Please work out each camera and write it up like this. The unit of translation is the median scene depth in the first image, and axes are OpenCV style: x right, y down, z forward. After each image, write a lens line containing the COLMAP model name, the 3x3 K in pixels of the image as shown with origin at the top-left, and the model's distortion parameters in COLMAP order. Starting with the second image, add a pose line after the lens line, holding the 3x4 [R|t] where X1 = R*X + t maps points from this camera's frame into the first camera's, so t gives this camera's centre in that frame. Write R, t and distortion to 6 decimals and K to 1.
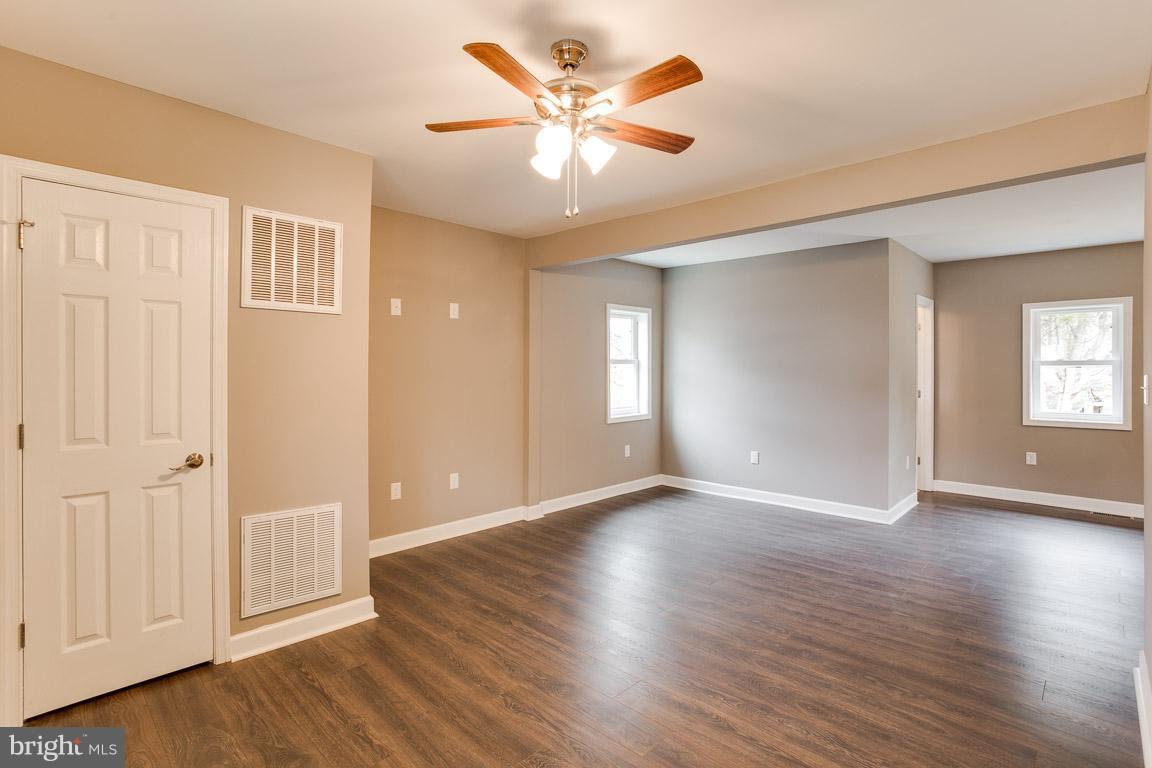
lens RADIAL K [[571.7, 0, 588.2], [0, 571.7, 368.2], [0, 0, 1]] dist [-0.043800, 0.006789]
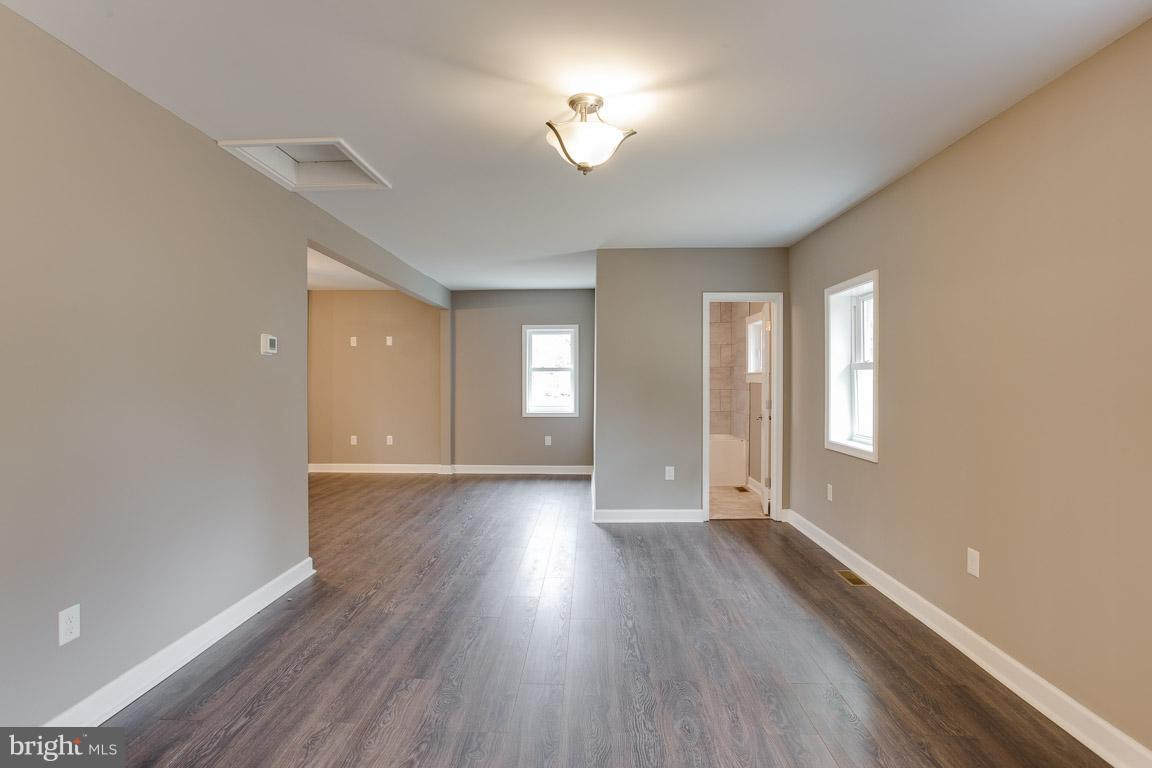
lens RADIAL K [[571.7, 0, 580.9], [0, 571.7, 383.0], [0, 0, 1]] dist [-0.043800, 0.006789]
pose [[0.668423, 0.008806, -0.743729, 1.454819], [-0.002430, 0.999950, 0.009655, 0.007923], [0.743777, -0.004646, 0.668411, 0.292380]]
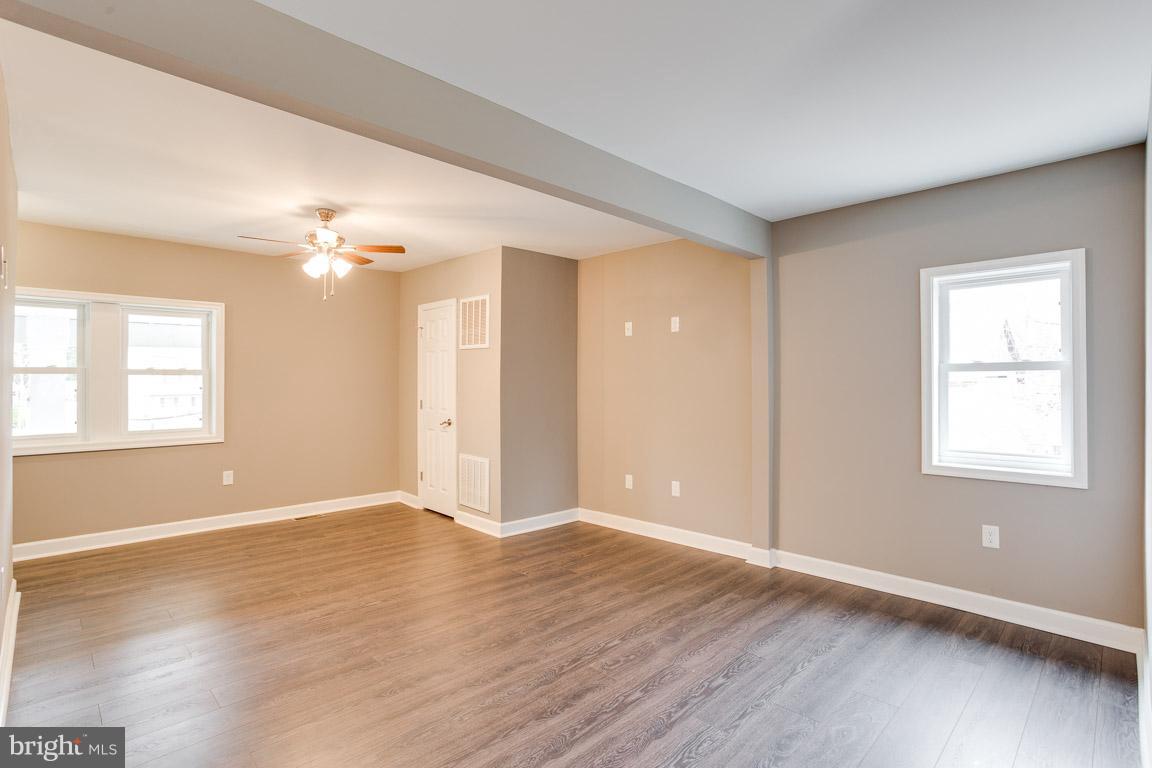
lens RADIAL K [[571.7, 0, 568.4], [0, 571.7, 376.2], [0, 0, 1]] dist [-0.043800, 0.006789]
pose [[-0.055891, -0.003217, -0.998432, 0.831289], [0.002045, 0.999992, -0.003337, -0.003365], [0.998435, -0.002229, -0.055884, 0.884895]]
